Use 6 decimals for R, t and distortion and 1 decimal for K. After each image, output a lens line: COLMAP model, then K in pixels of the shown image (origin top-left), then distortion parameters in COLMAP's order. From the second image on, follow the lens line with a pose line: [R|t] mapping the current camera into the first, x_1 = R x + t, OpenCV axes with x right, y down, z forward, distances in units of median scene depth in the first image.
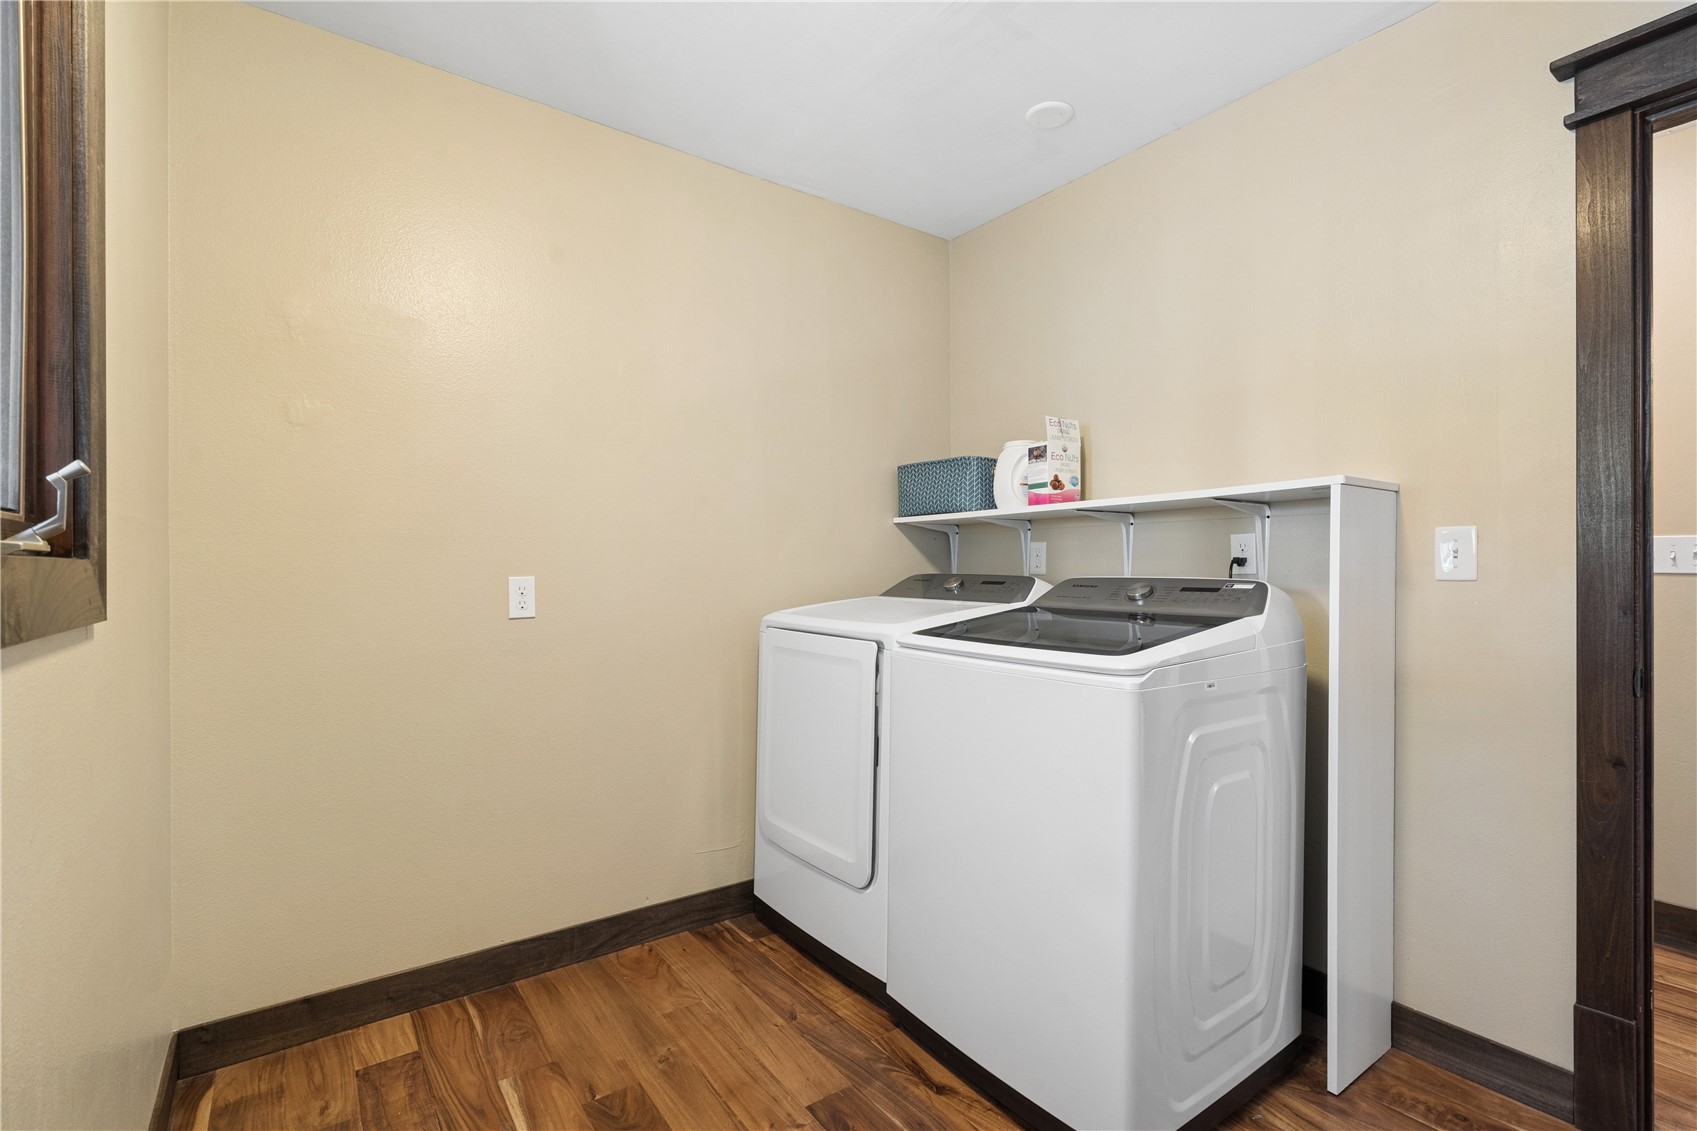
lens RADIAL K [[776.0, 0, 847.9], [0, 776.0, 568.9], [0, 0, 1]] dist [-0.000077, 0.000021]
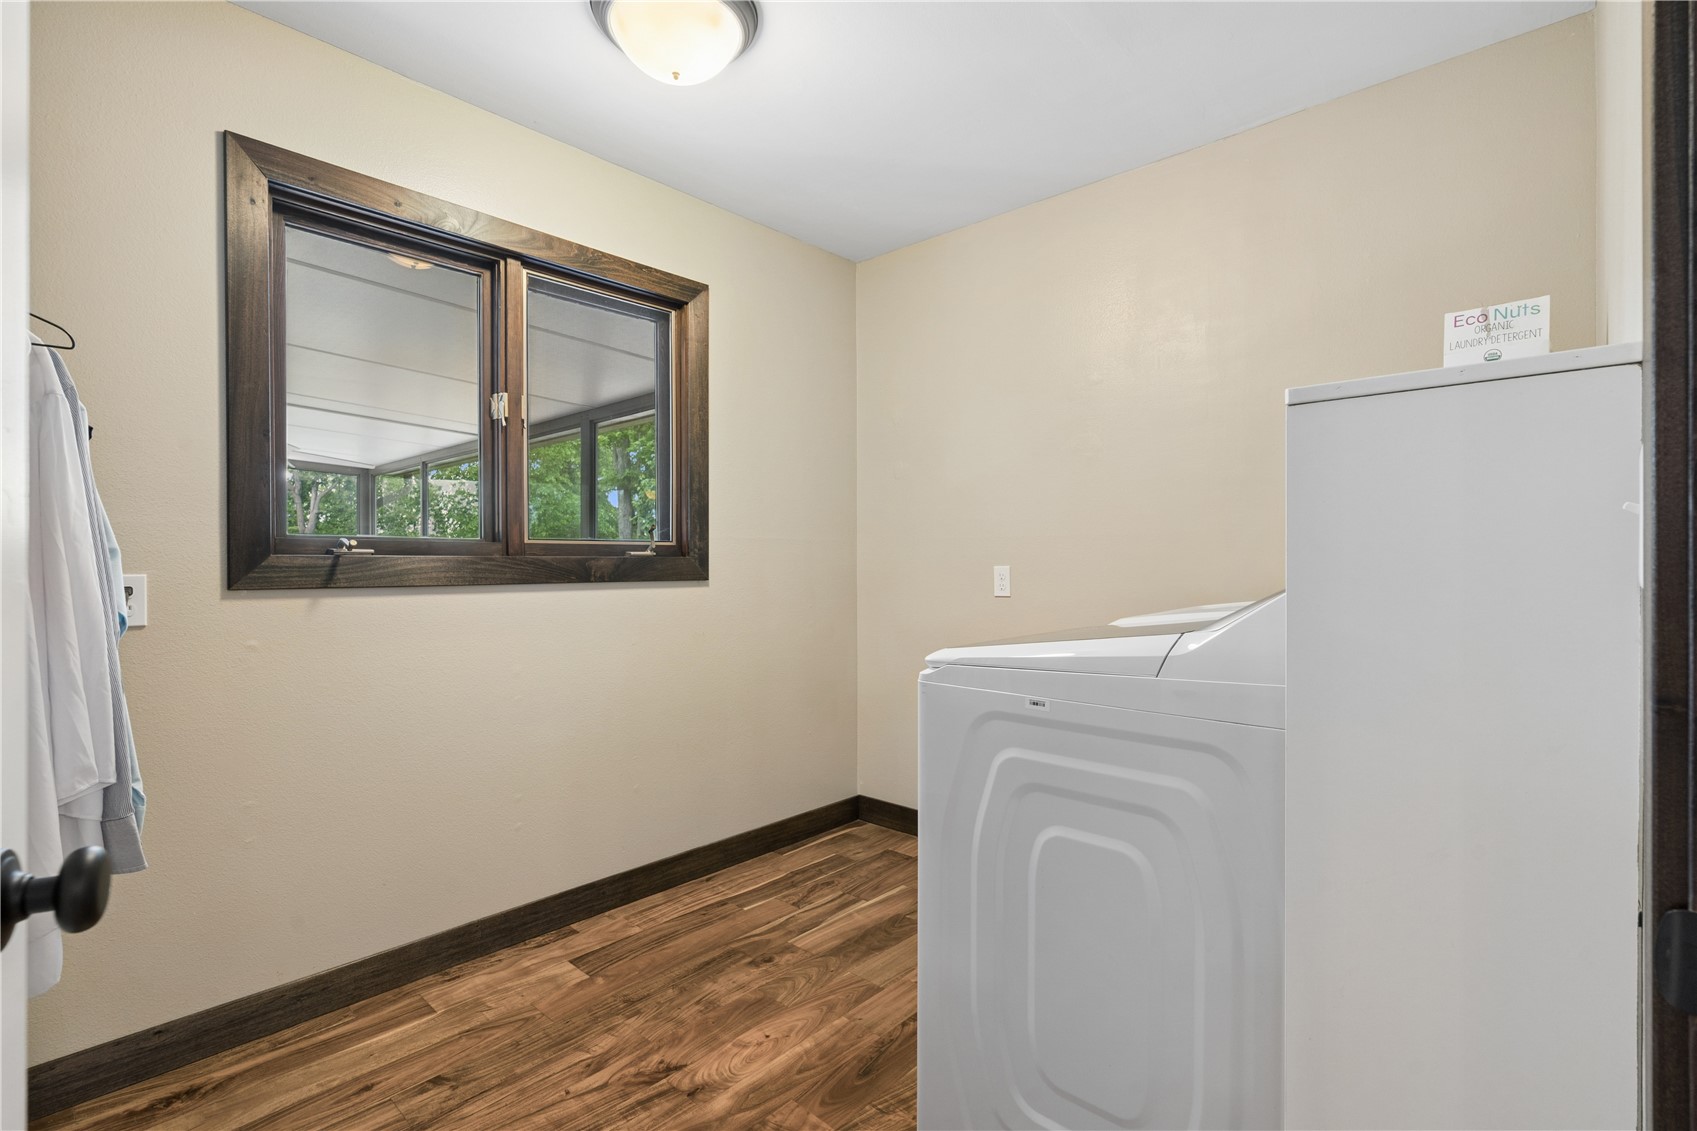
lens RADIAL K [[776.0, 0, 849.6], [0, 776.0, 567.0], [0, 0, 1]] dist [-0.000077, 0.000021]
pose [[0.214077, 0.006031, -0.976798, 1.034492], [0.000614, 0.999980, 0.006309, 0.002507], [0.976817, -0.001951, 0.214069, 0.539838]]
